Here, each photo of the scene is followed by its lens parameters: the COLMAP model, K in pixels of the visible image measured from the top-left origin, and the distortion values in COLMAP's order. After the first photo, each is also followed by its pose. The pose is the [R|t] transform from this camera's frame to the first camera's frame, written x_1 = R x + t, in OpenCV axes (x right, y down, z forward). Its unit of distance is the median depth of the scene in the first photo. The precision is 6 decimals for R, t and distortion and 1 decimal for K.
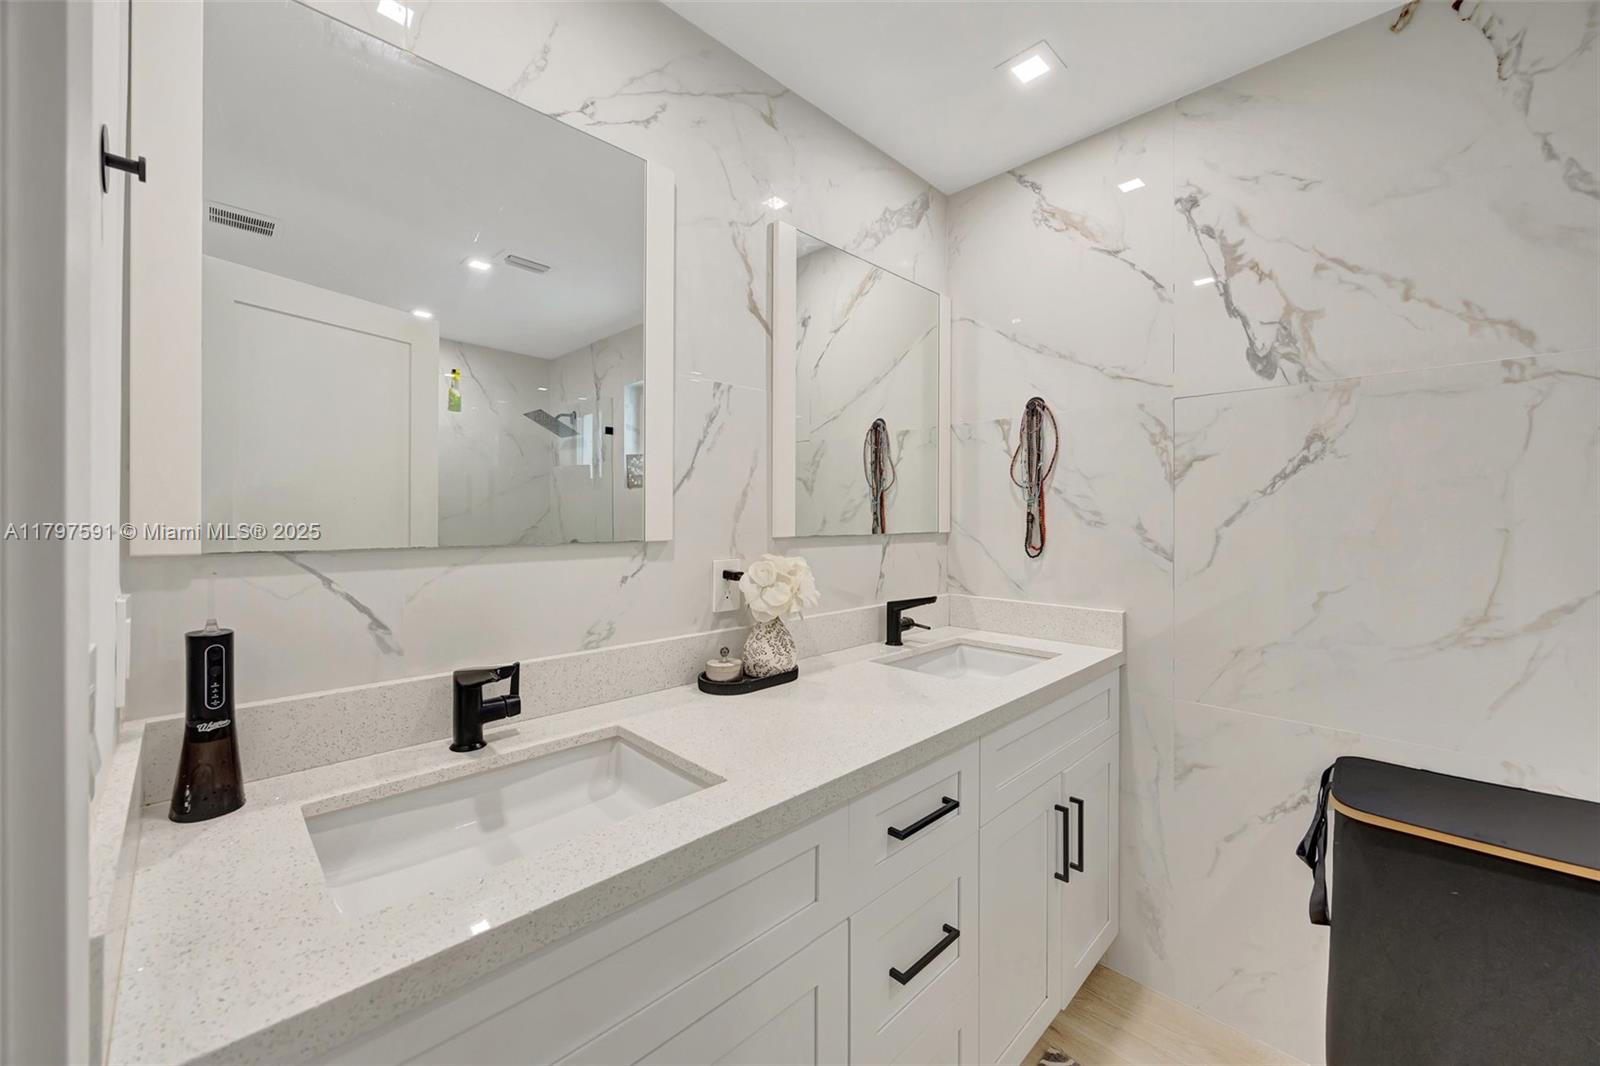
lens RADIAL K [[618.2, 0, 810.3], [0, 618.2, 514.2], [0, 0, 1]] dist [-0.000579, -0.000402]
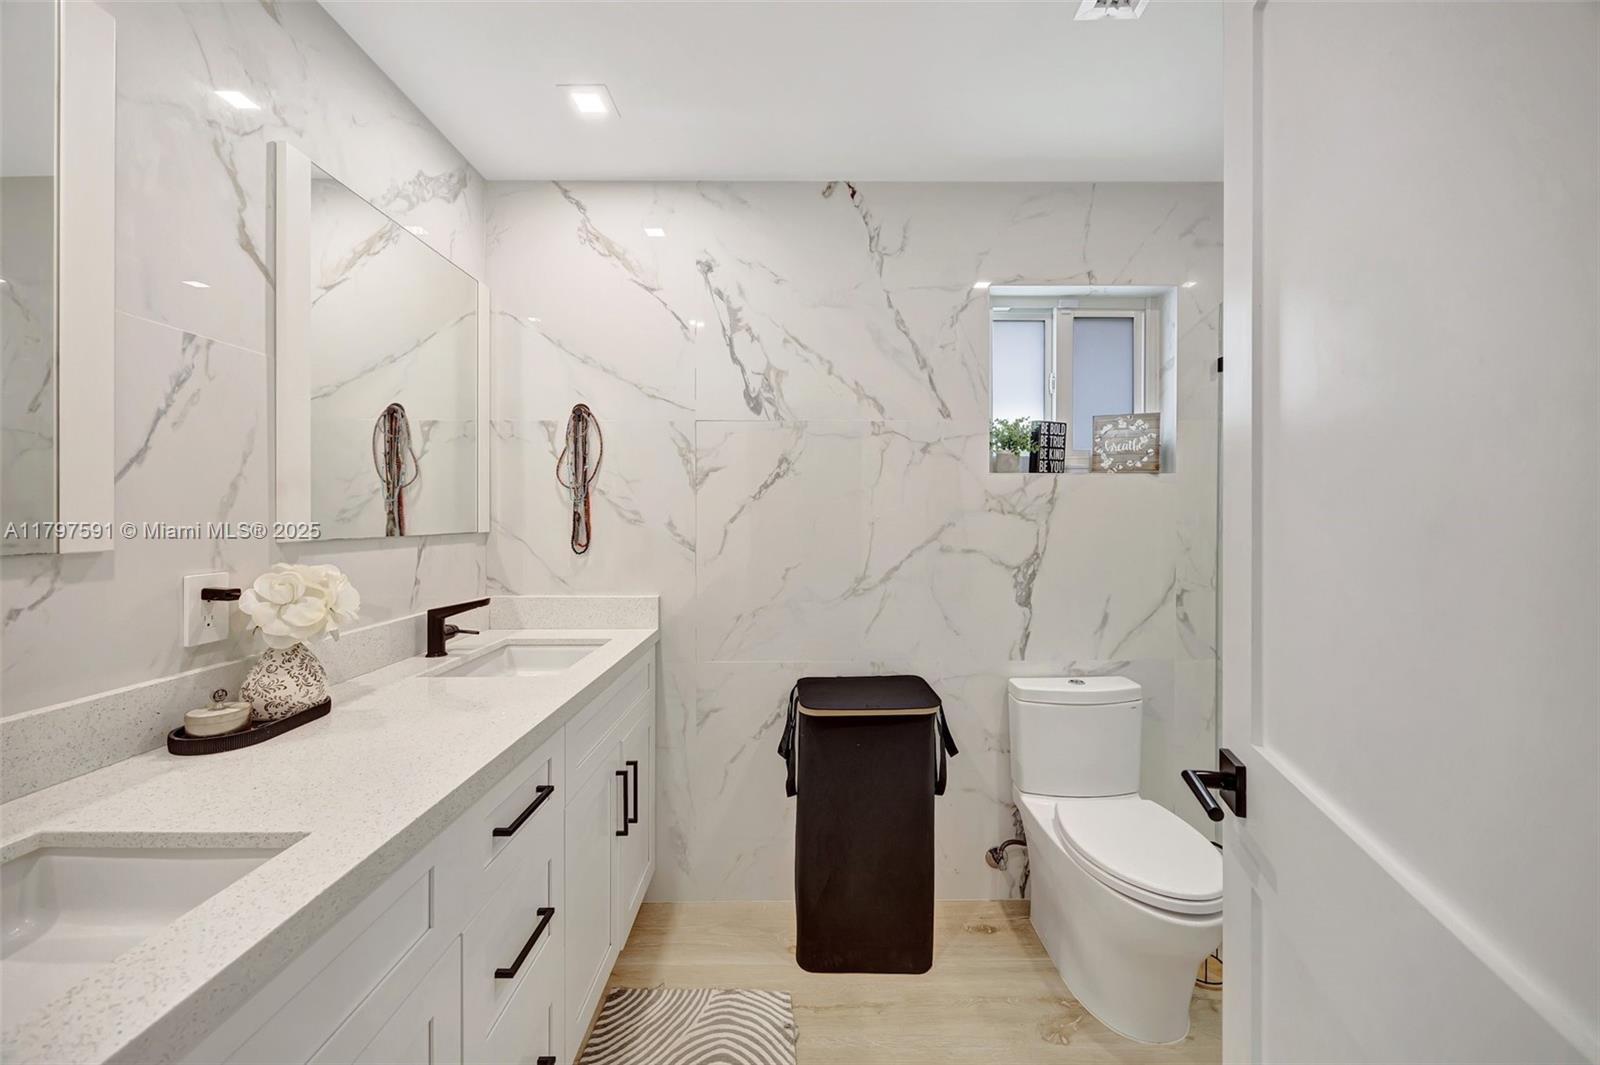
lens RADIAL K [[618.2, 0, 810.3], [0, 618.2, 513.7], [0, 0, 1]] dist [-0.000579, -0.000402]
pose [[0.698004, 0.000704, 0.716093, -0.150350], [-0.001526, 0.999999, 0.000504, -0.000649], [-0.716092, -0.001444, 0.698004, -0.036077]]
